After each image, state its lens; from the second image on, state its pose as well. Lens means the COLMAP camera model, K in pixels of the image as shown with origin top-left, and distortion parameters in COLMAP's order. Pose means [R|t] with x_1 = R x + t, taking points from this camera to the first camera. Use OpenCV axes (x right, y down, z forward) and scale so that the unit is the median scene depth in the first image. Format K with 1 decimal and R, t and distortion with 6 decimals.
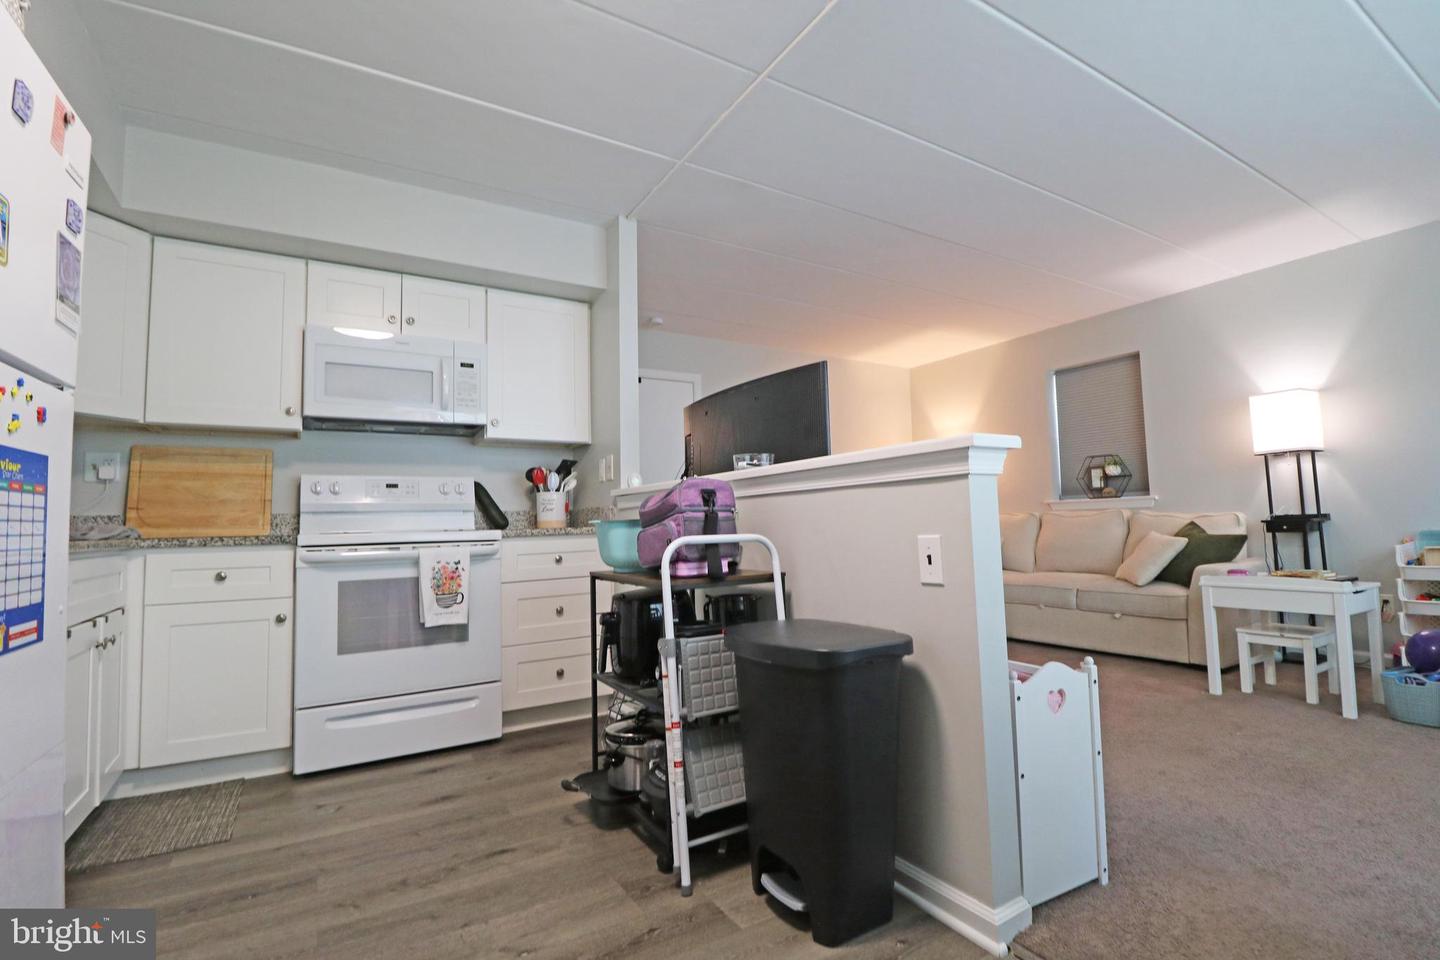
lens RADIAL K [[667.8, 0, 729.3], [0, 667.8, 476.0], [0, 0, 1]] dist [0.003289, -0.015055]
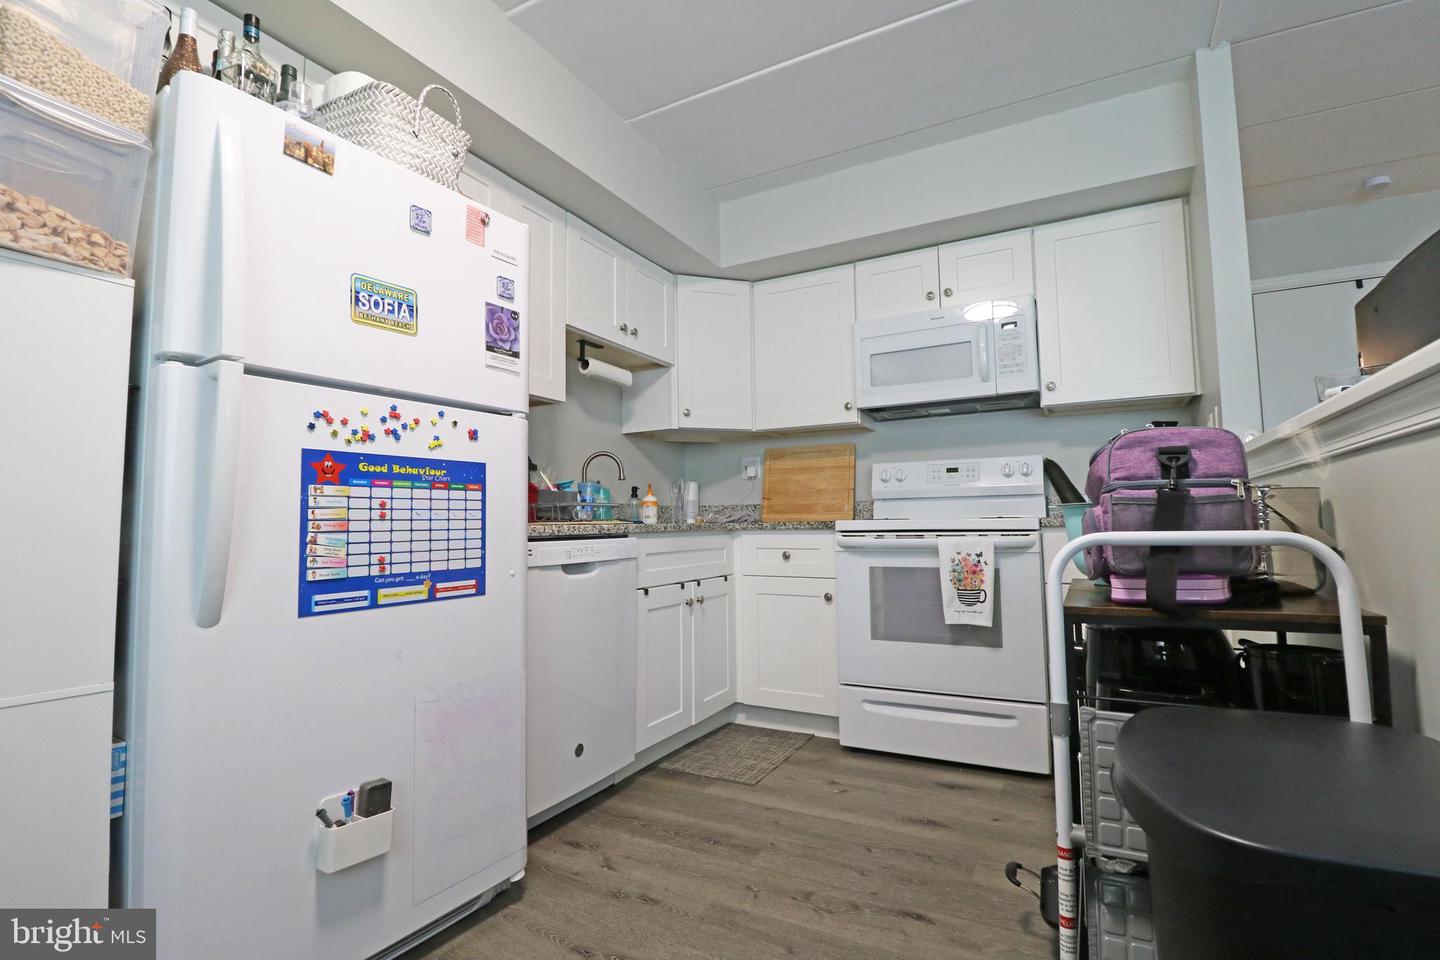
lens RADIAL K [[667.8, 0, 729.3], [0, 667.8, 476.0], [0, 0, 1]] dist [0.003289, -0.015055]
pose [[0.506940, -0.045292, -0.860790, 0.201000], [0.063524, 0.997866, -0.015093, 0.022951], [0.859637, -0.047030, 0.508736, 0.323663]]
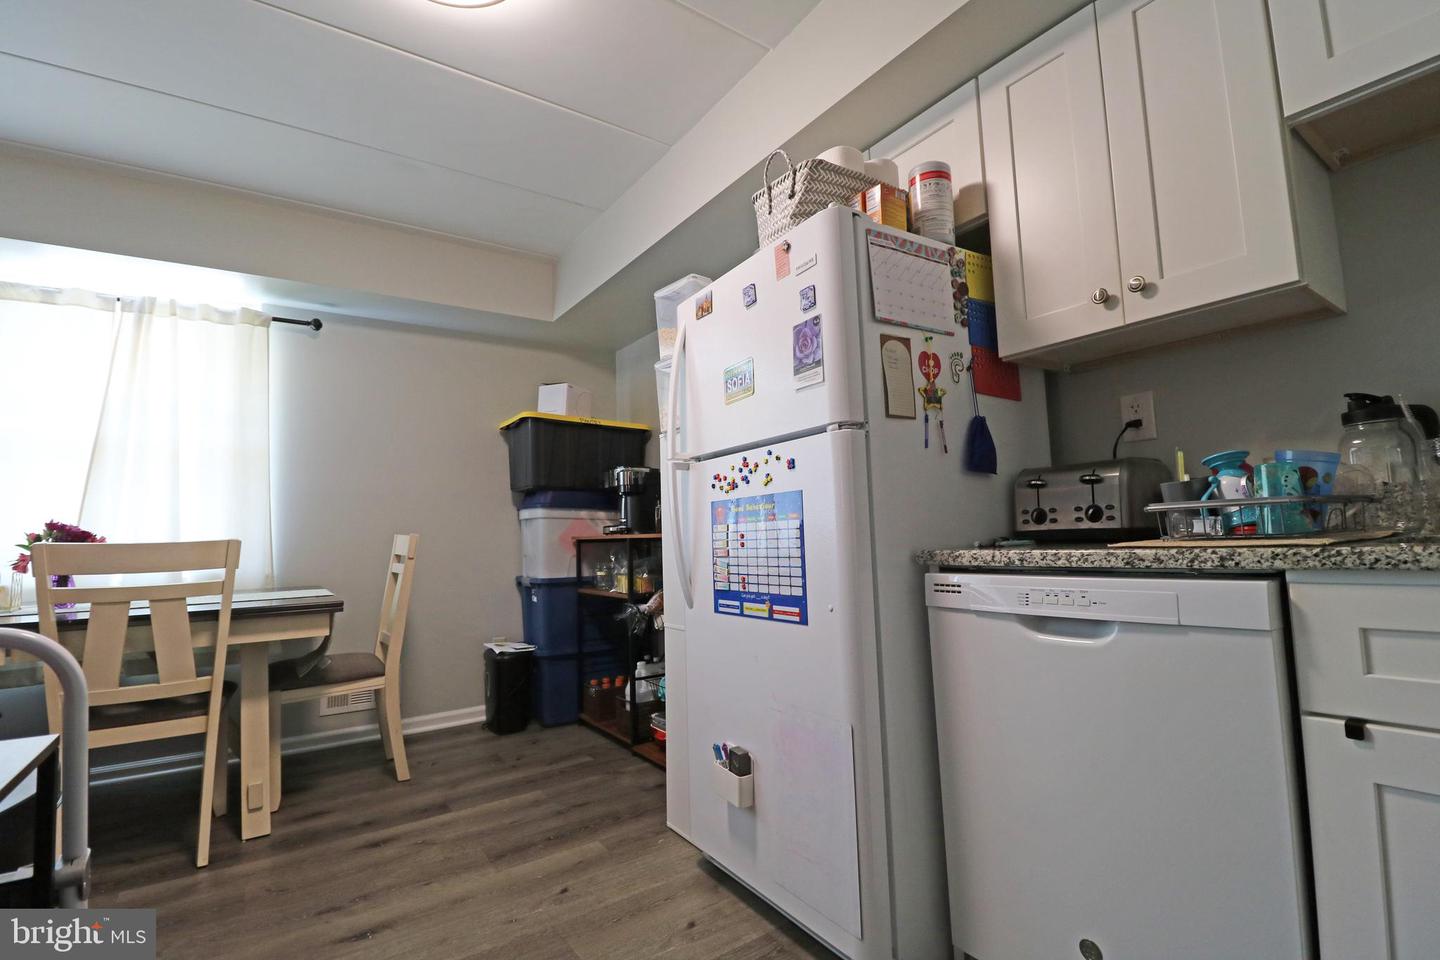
lens RADIAL K [[667.8, 0, 729.3], [0, 667.8, 476.0], [0, 0, 1]] dist [0.003289, -0.015055]
pose [[-0.995463, 0.048187, -0.082049, -0.345791], [0.061048, 0.984857, -0.162267, 0.070549], [0.072988, -0.166540, -0.983330, 1.056377]]
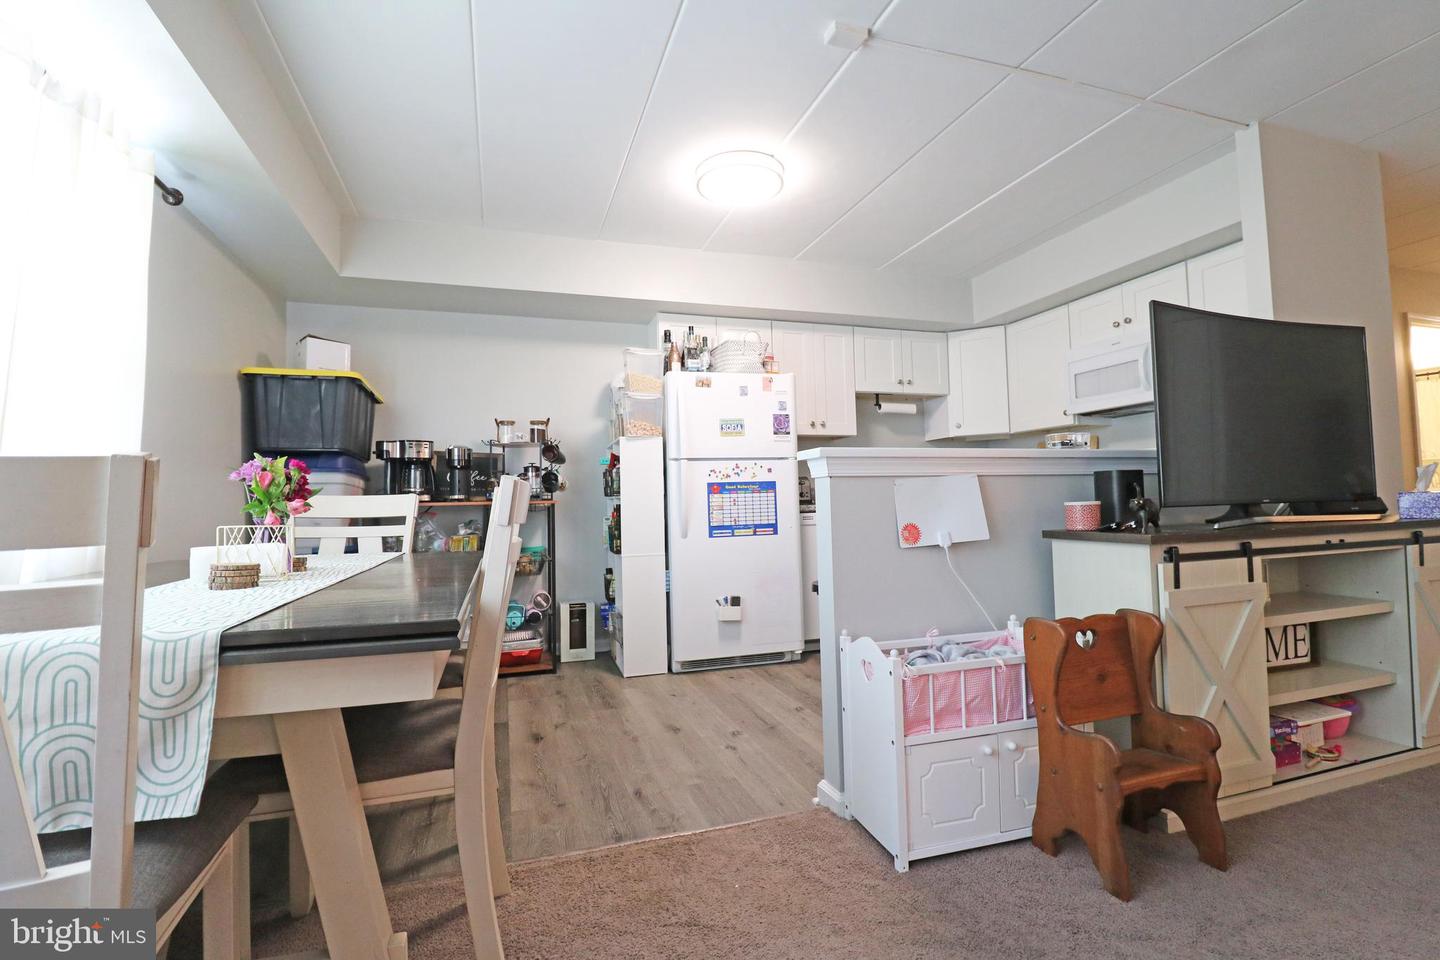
lens RADIAL K [[667.8, 0, 729.3], [0, 667.8, 476.0], [0, 0, 1]] dist [0.003289, -0.015055]
pose [[-0.210798, -0.011060, -0.977467, 1.078143], [0.102178, 0.994209, -0.033285, 0.015391], [0.972175, -0.106892, -0.208447, 0.668397]]
